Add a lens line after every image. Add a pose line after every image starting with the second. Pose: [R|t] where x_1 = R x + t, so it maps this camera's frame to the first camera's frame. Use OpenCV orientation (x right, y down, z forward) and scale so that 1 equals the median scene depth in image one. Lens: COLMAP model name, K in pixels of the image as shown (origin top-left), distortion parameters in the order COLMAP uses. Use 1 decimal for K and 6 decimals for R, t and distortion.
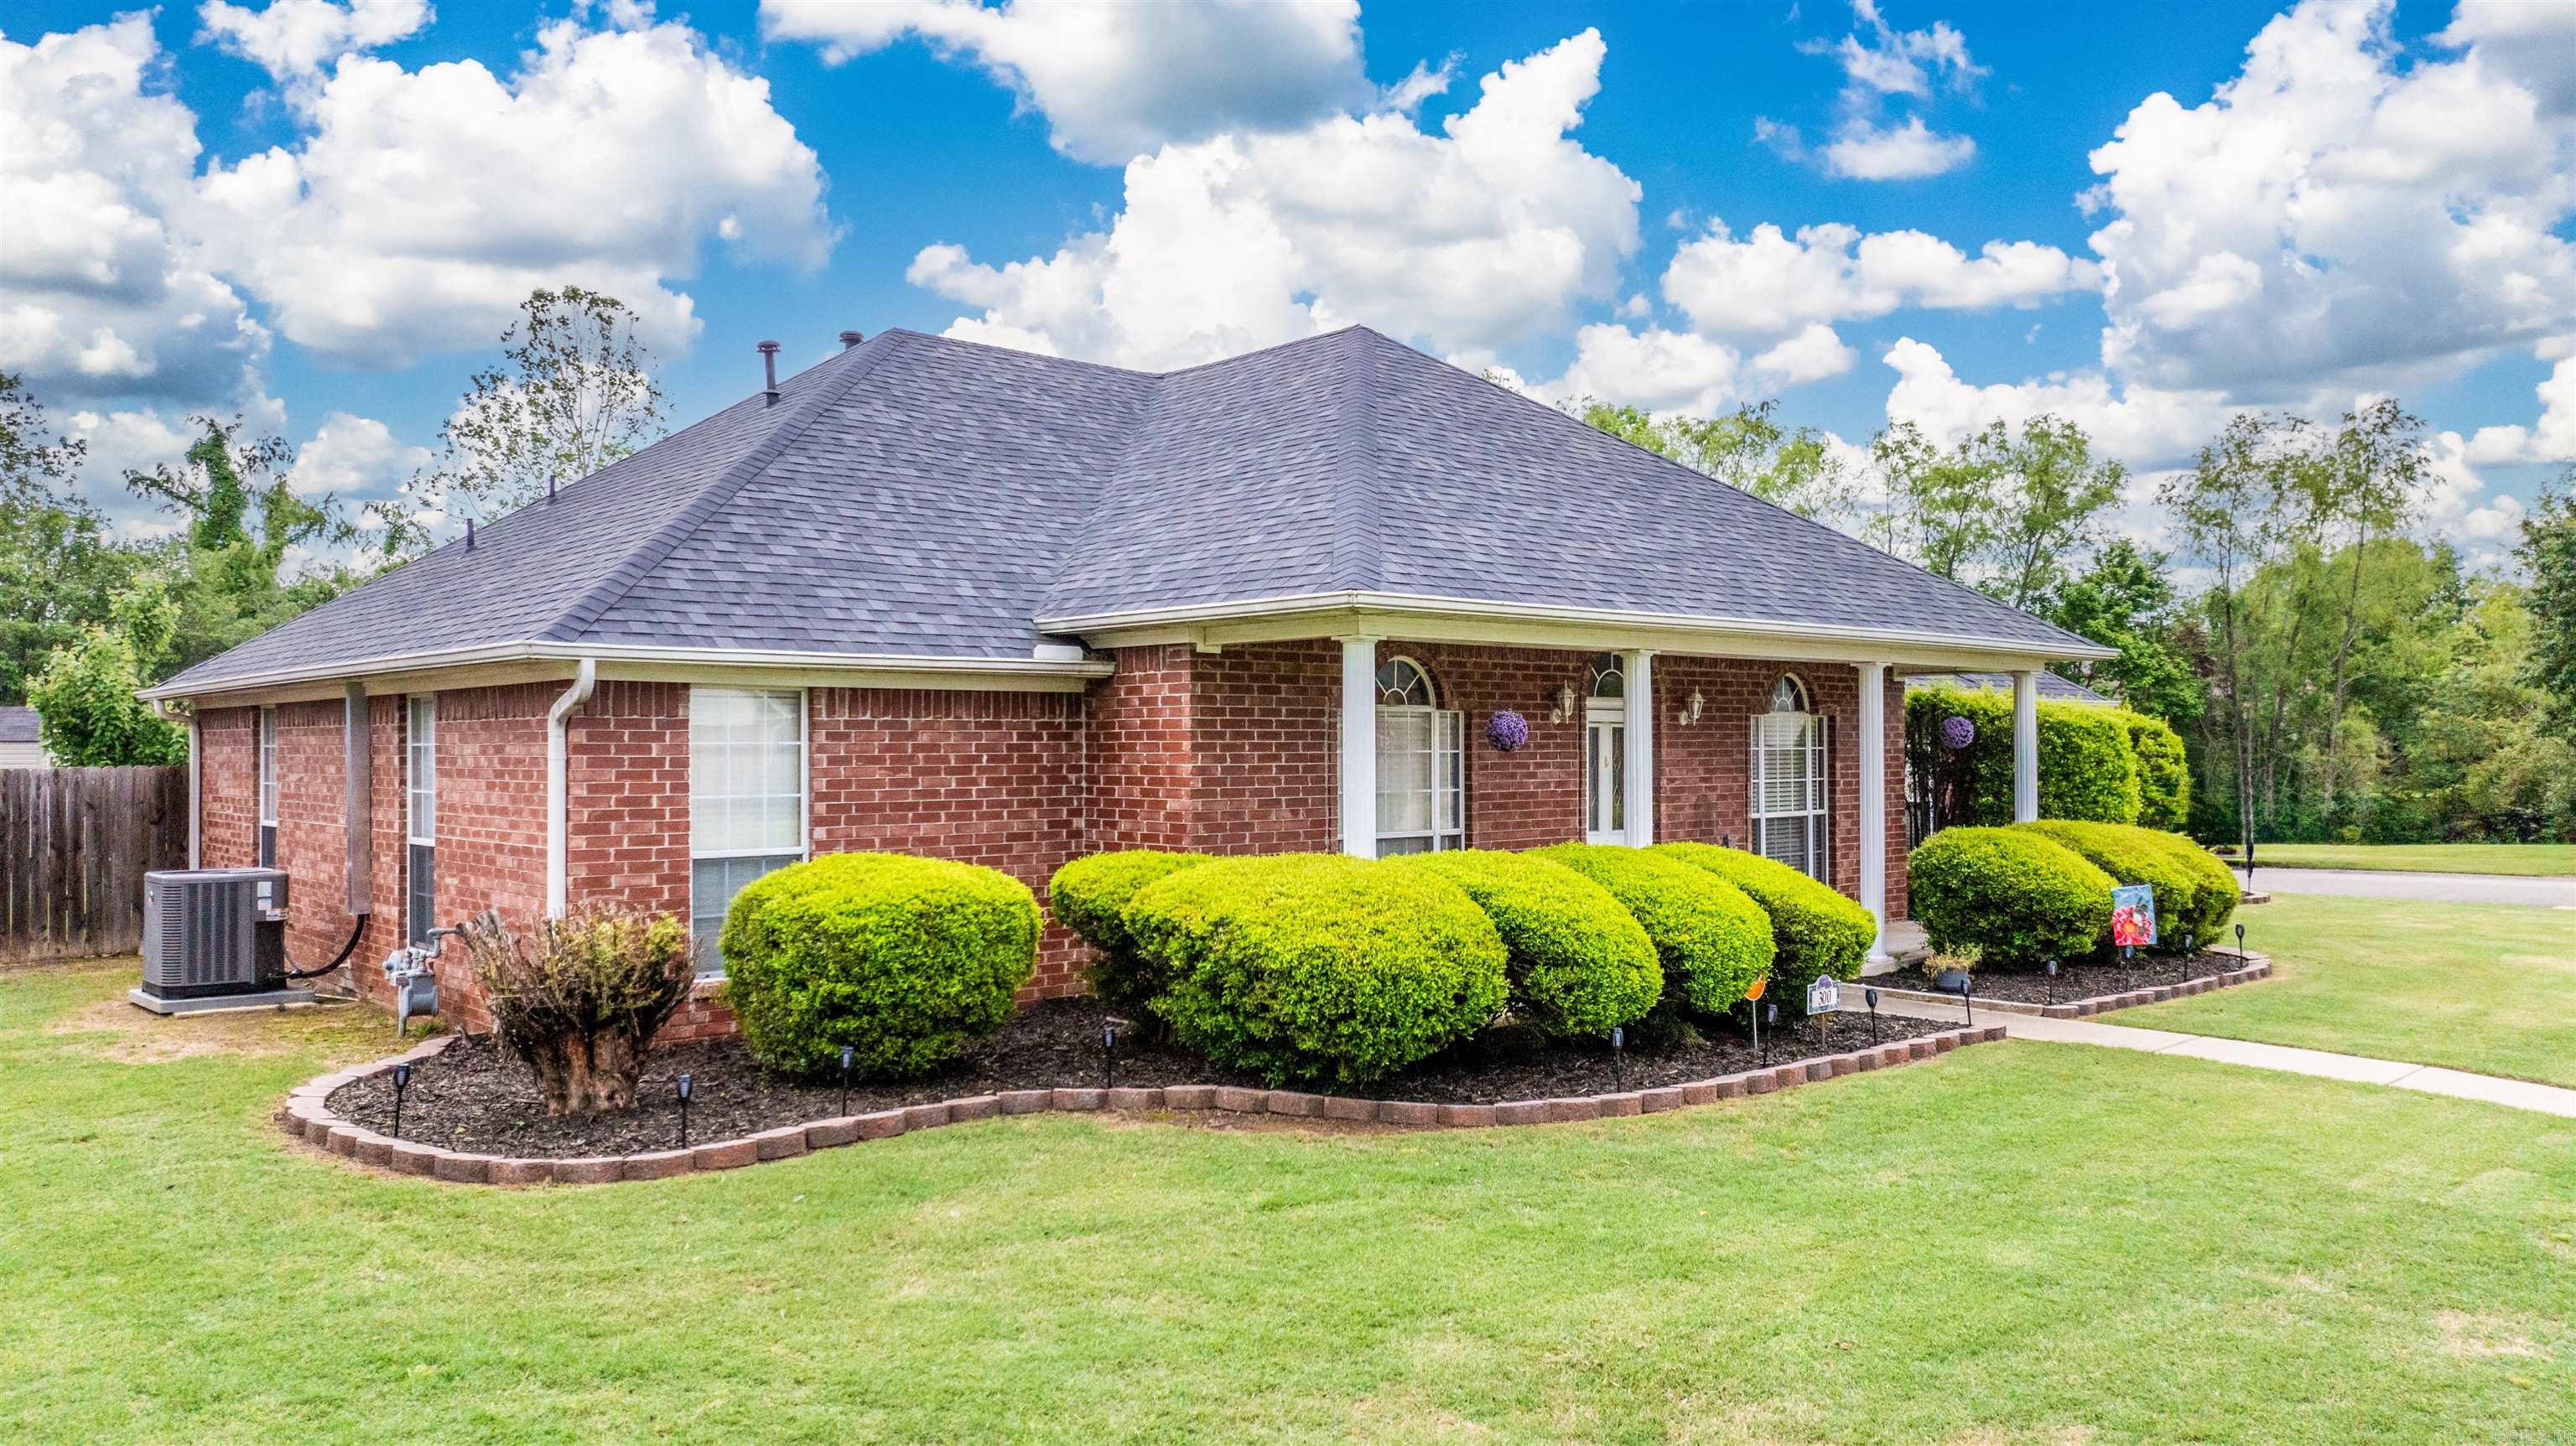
lens RADIAL K [[1830.4, 0, 1290.0], [0, 1830.4, 721.7], [0, 0, 1]] dist [-0.011946, 0.000088]
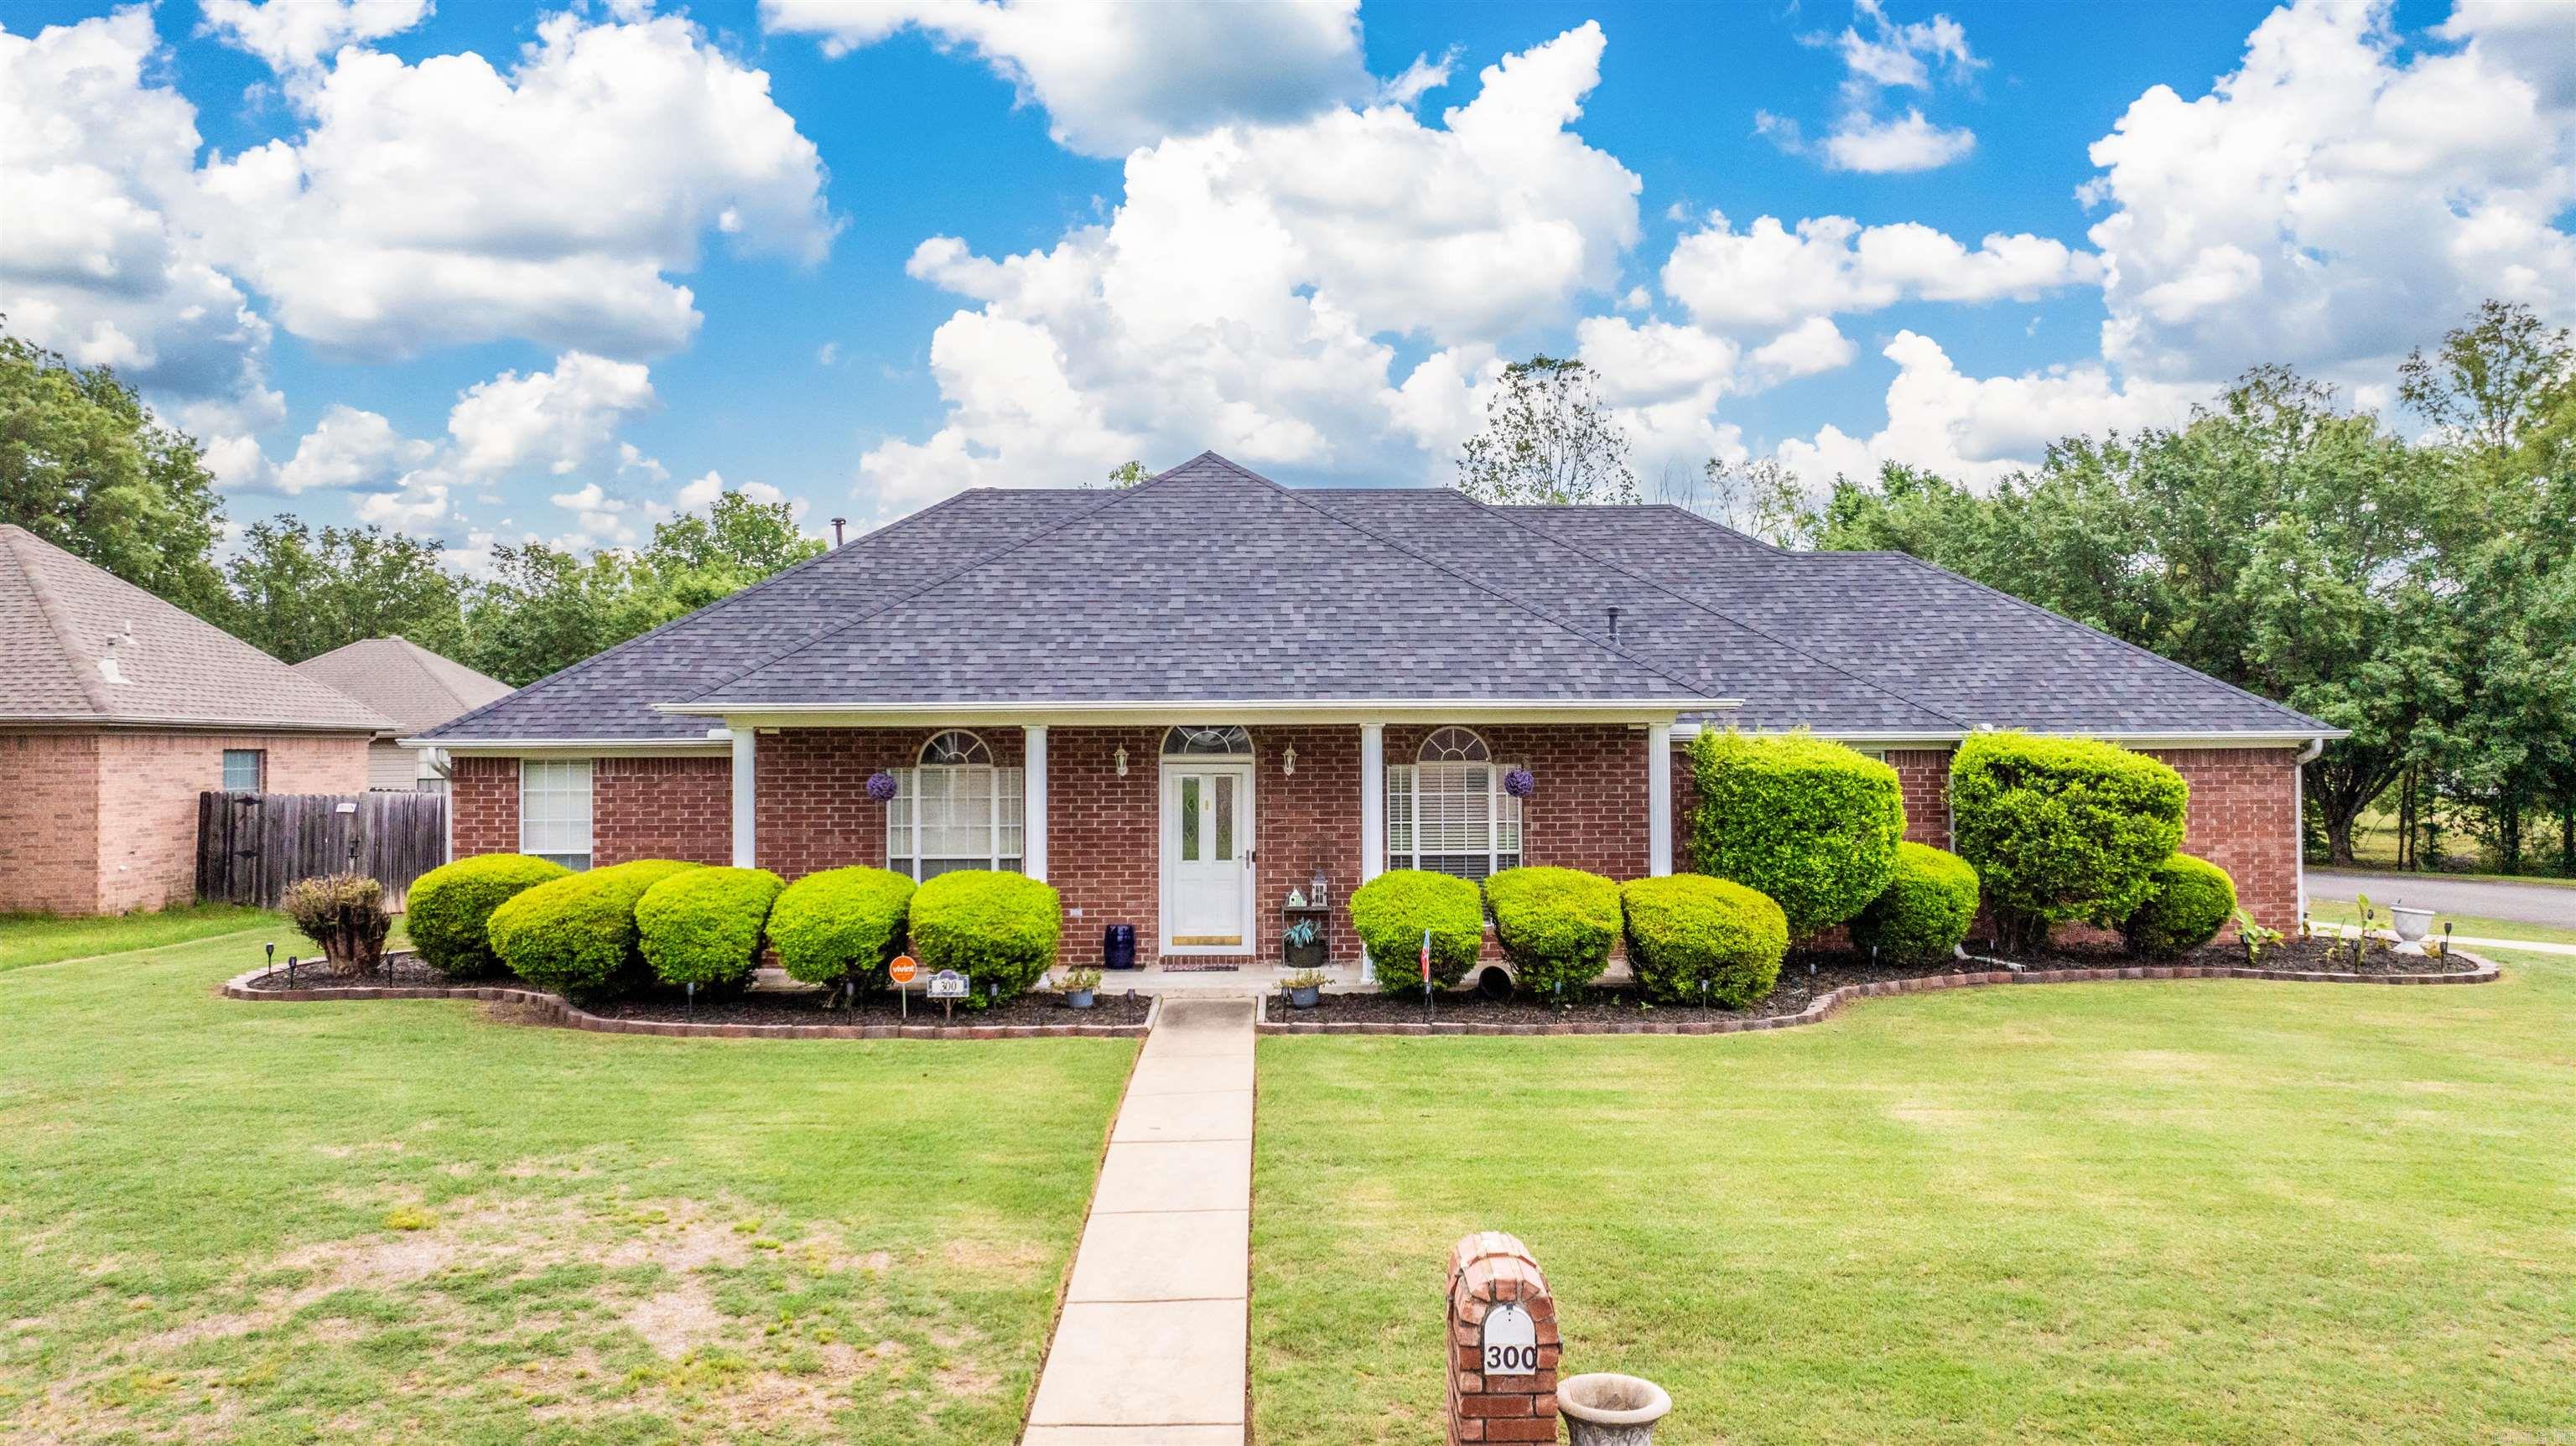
lens RADIAL K [[1830.4, 0, 1298.0], [0, 1830.4, 724.7], [0, 0, 1]] dist [-0.011946, 0.000088]
pose [[0.748871, -0.007723, -0.662671, 1.190978], [0.011625, 0.999931, 0.001484, -0.038647], [0.662614, -0.008814, 0.748909, 0.124857]]
